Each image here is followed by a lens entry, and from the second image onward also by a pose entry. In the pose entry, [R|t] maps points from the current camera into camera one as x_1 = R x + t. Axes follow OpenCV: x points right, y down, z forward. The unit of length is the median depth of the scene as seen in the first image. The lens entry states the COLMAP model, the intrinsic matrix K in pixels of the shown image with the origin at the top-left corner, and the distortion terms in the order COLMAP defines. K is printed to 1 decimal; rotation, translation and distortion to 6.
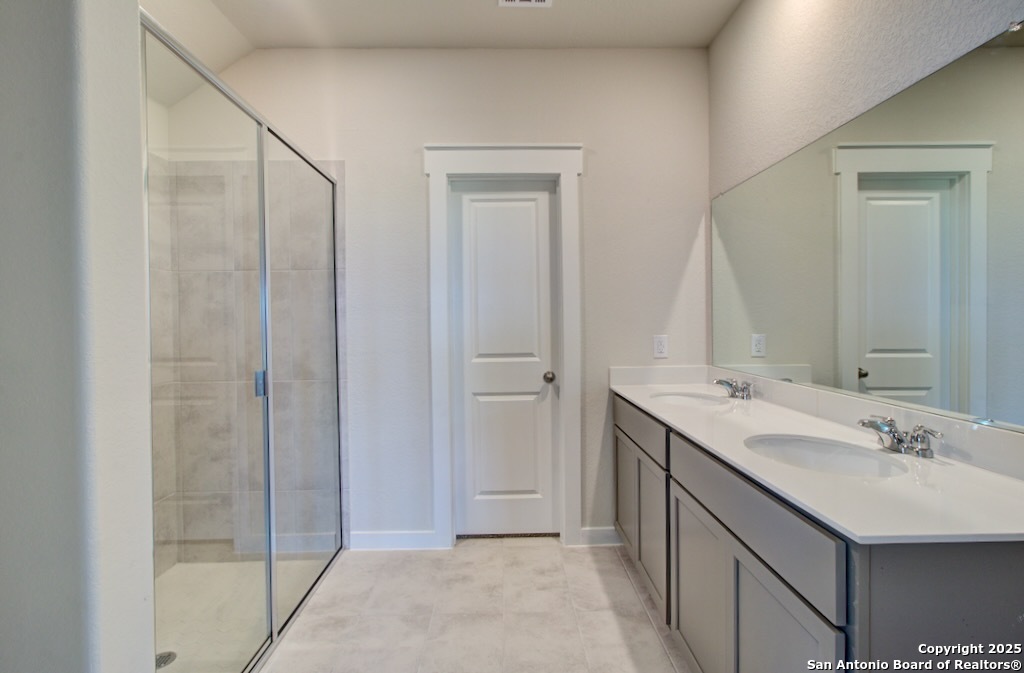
lens RADIAL K [[486.0, 0, 511.9], [0, 486.0, 326.2], [0, 0, 1]] dist [0.000732, 0.000373]
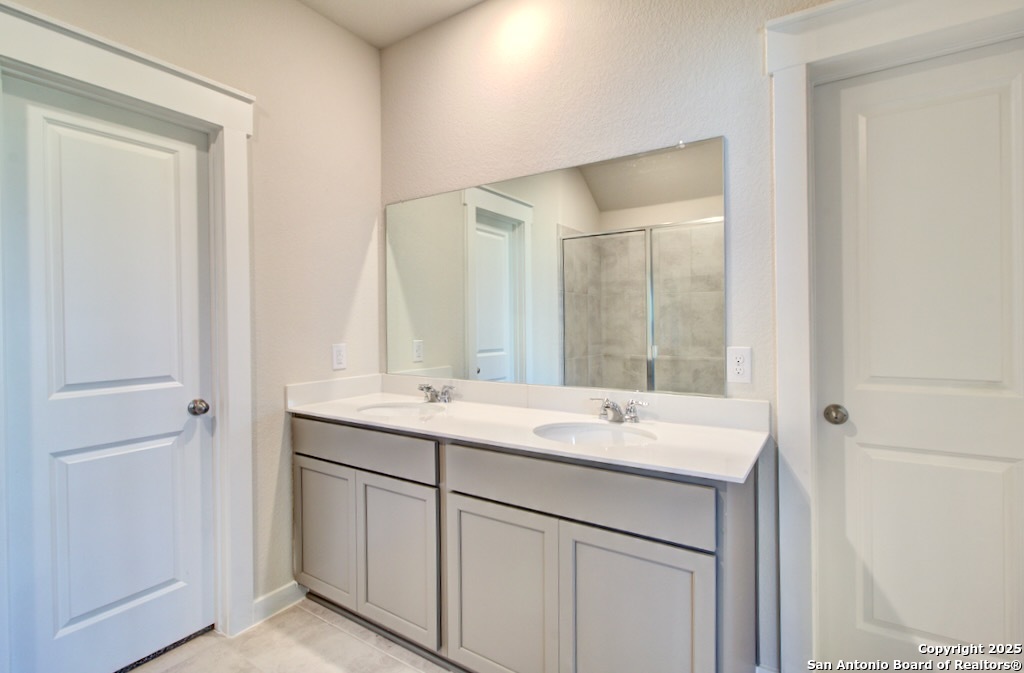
lens RADIAL K [[495.1, 0, 510.5], [0, 495.1, 325.1], [0, 0, 1]] dist [0.017911, -0.000525]
pose [[0.578206, 0.003001, 0.815885, -0.257899], [0.011065, 0.999872, -0.011520, -0.001705], [-0.815816, 0.015688, 0.578099, 0.212286]]
